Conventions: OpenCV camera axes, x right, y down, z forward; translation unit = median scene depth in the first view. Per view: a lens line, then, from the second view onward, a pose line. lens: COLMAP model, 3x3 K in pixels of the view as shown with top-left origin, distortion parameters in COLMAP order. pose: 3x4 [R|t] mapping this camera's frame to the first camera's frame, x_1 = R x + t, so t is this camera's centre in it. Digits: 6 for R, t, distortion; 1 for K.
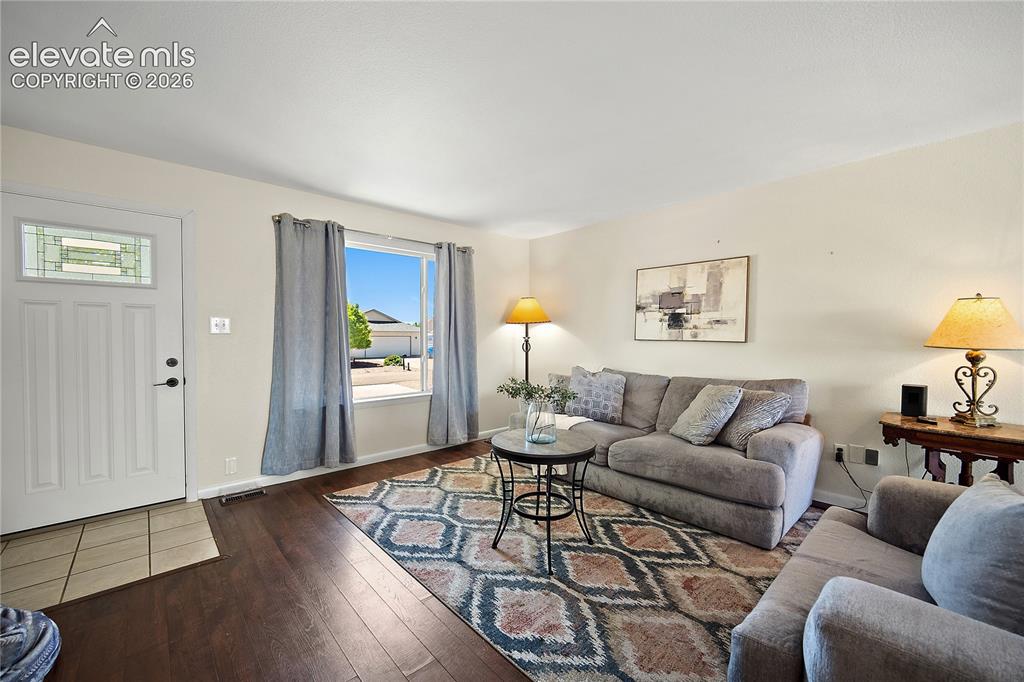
lens RADIAL K [[408.4, 0, 520.8], [0, 408.4, 341.0], [0, 0, 1]] dist [-0.004786, -0.001235]
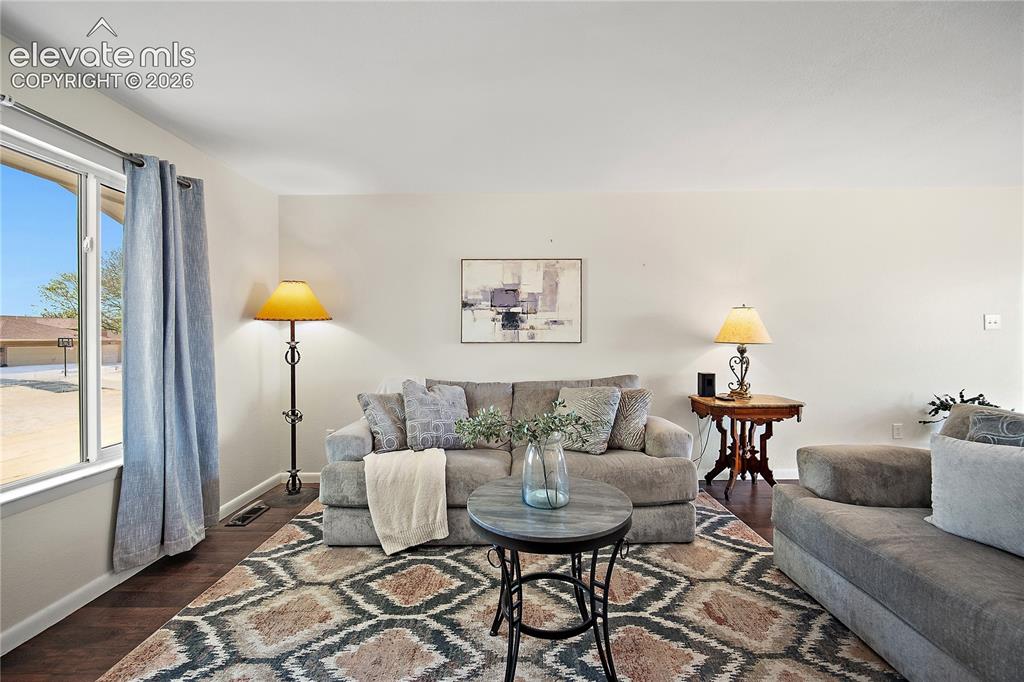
lens RADIAL K [[408.4, 0, 519.1], [0, 408.4, 338.3], [0, 0, 1]] dist [-0.004786, -0.001235]
pose [[0.682117, -0.013801, 0.731113, -0.367030], [0.021351, 0.999771, -0.001047, -0.012303], [-0.730931, 0.016324, 0.682256, 0.493895]]
